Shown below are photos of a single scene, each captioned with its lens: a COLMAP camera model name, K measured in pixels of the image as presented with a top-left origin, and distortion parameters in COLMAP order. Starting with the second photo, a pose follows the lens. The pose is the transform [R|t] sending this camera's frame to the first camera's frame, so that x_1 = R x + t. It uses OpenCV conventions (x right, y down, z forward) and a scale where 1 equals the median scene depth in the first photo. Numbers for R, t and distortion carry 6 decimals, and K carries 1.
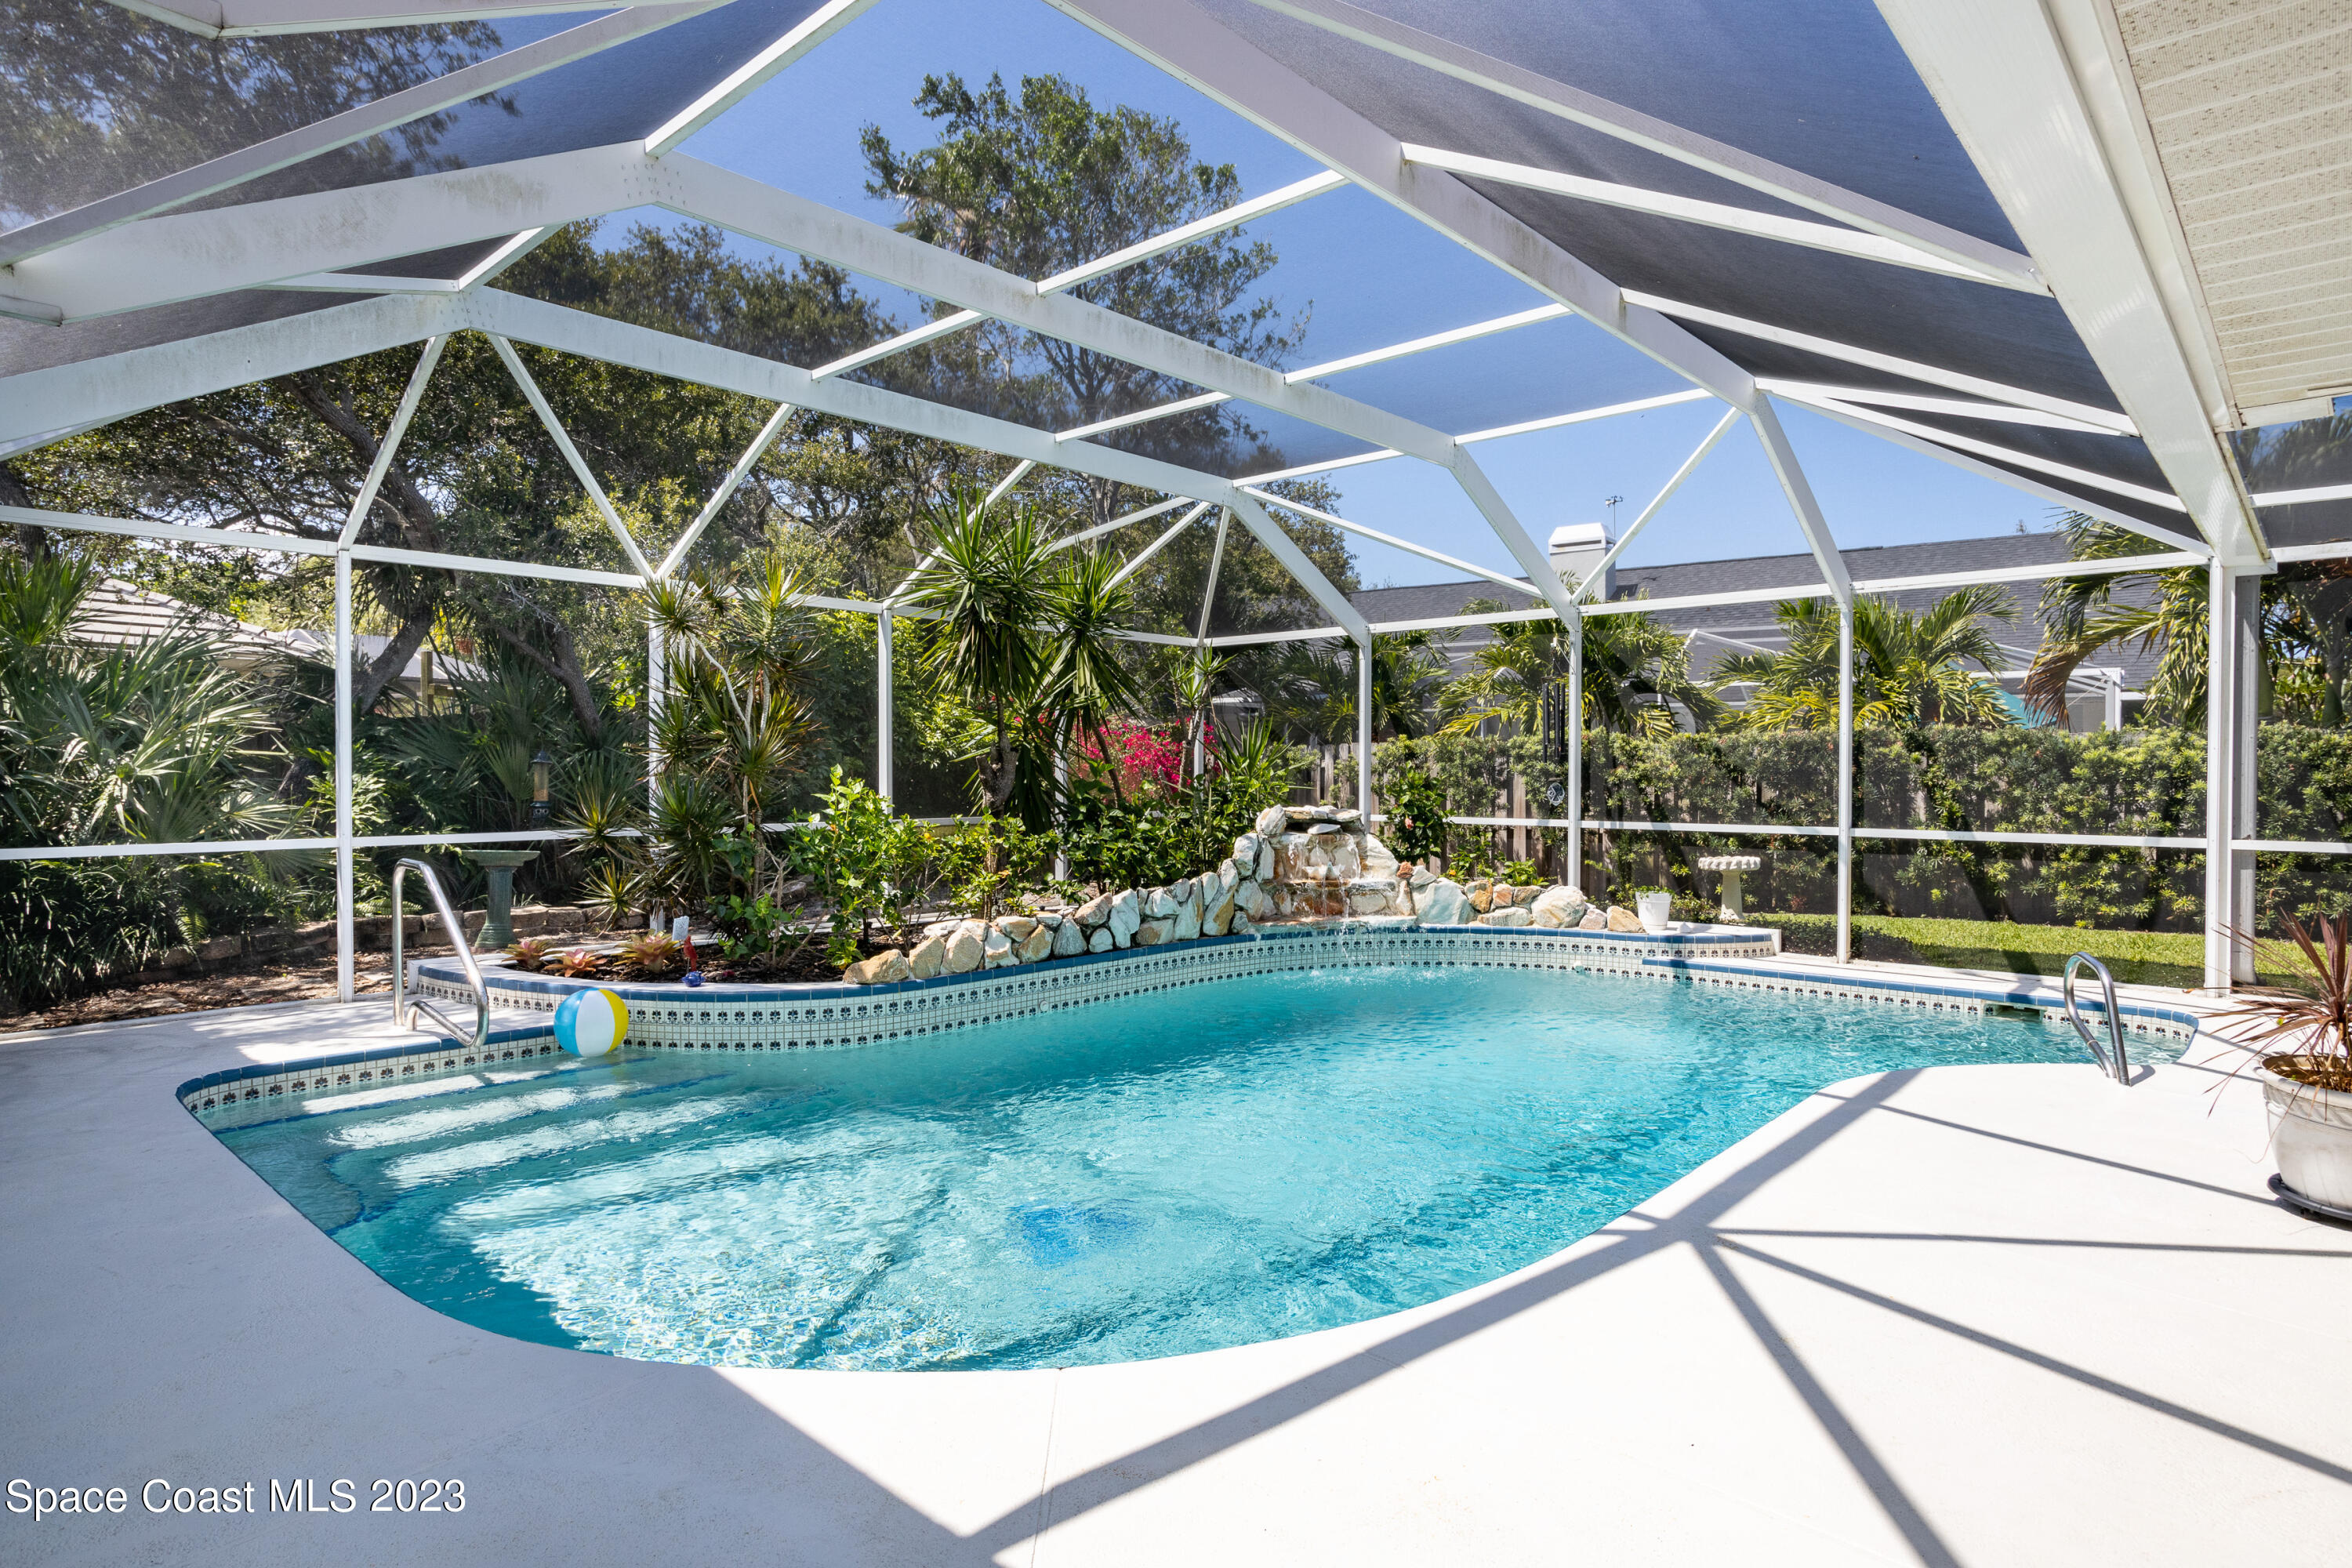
lens RADIAL K [[1280.4, 0, 1175.0], [0, 1280.4, 776.7], [0, 0, 1]] dist [-0.021019, 0.008992]
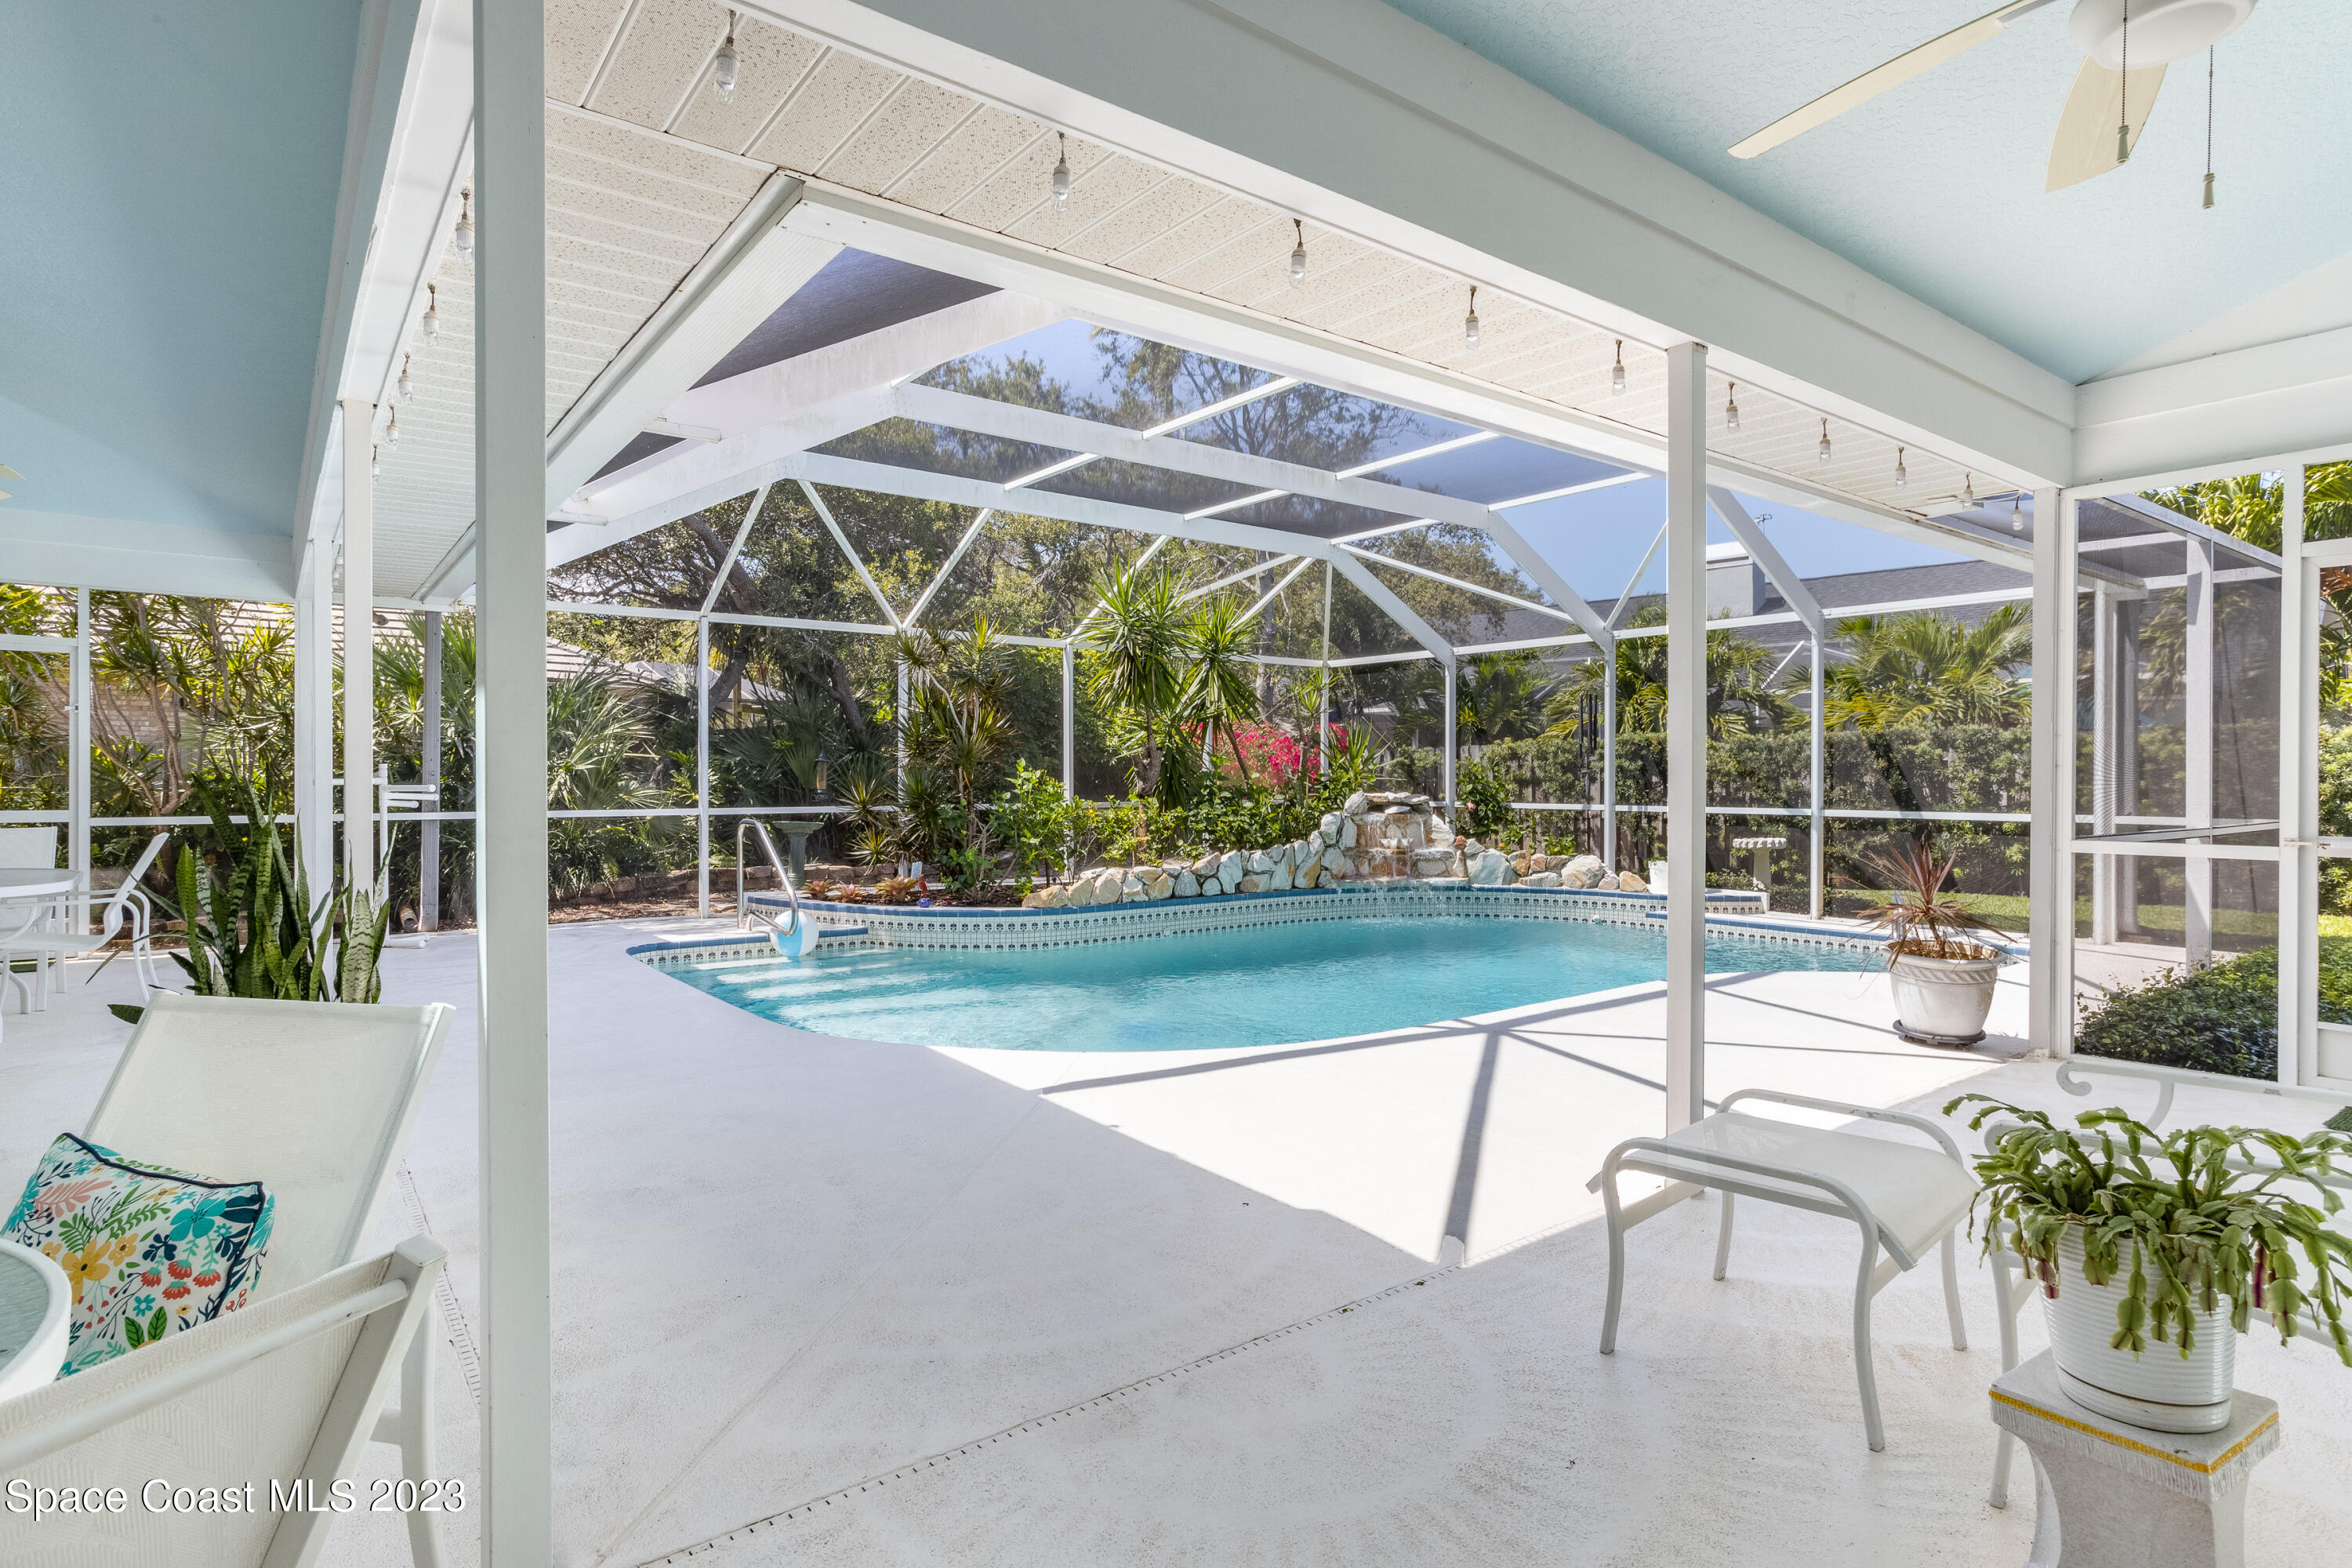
lens RADIAL K [[1214.8, 0, 1185.9], [0, 1214.8, 779.6], [0, 0, 1]] dist [-0.005308, 0.003723]
pose [[0.986595, -0.001170, -0.163184, 0.111529], [0.000761, 0.999996, -0.002566, 0.013884], [0.163187, 0.002408, 0.986592, -0.251169]]
